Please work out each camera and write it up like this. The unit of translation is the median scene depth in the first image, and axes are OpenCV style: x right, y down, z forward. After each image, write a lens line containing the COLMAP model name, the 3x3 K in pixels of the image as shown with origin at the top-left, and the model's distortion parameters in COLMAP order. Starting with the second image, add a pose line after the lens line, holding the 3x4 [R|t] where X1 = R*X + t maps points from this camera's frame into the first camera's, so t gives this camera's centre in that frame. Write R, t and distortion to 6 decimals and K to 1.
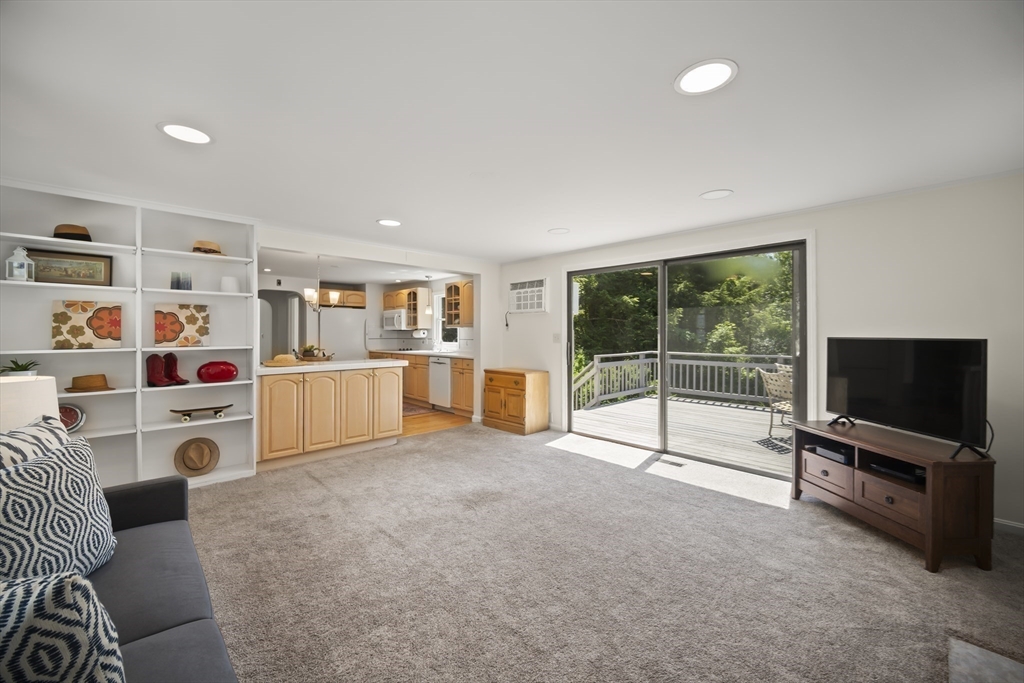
lens RADIAL K [[407.5, 0, 511.0], [0, 407.5, 332.3], [0, 0, 1]] dist [0.000485, 0.000042]
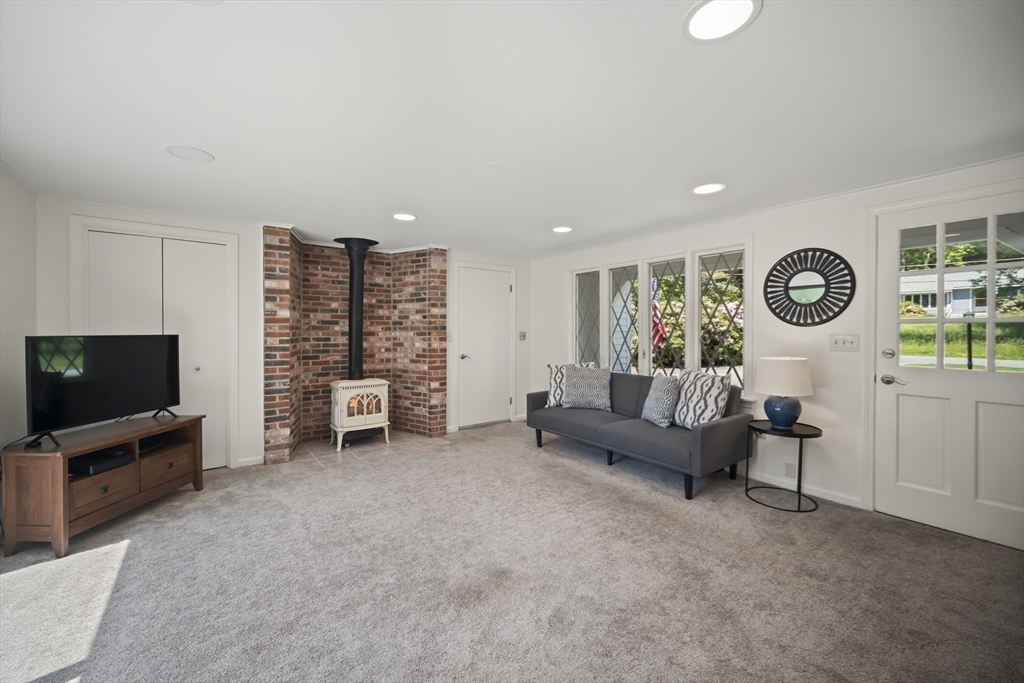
lens RADIAL K [[407.5, 0, 511.0], [0, 407.5, 332.3], [0, 0, 1]] dist [0.000485, 0.000042]
pose [[-0.992611, 0.000429, 0.121337, -0.116172], [0.000779, 0.999996, 0.002837, 0.001577], [-0.121335, 0.002910, -0.992607, 0.965197]]
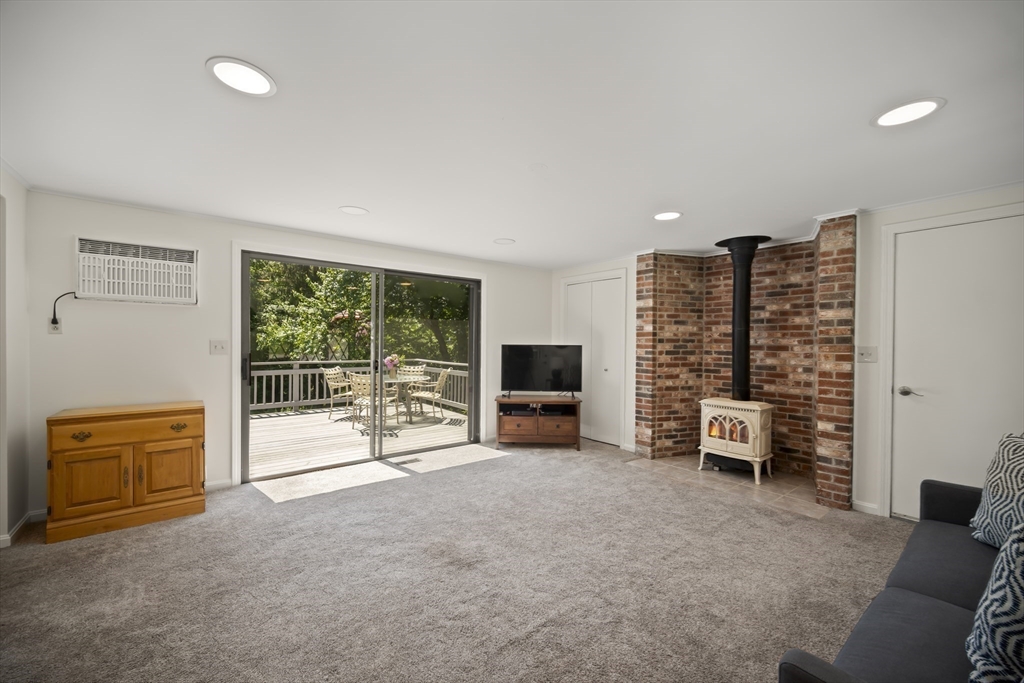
lens RADIAL K [[403.9, 0, 508.8], [0, 403.9, 345.1], [0, 0, 1]] dist [-0.000183, -0.000060]
pose [[0.098460, -0.004737, 0.995130, -0.484408], [-0.009732, 0.999936, 0.005723, 0.002550], [-0.995093, -0.010249, 0.098407, 0.479908]]
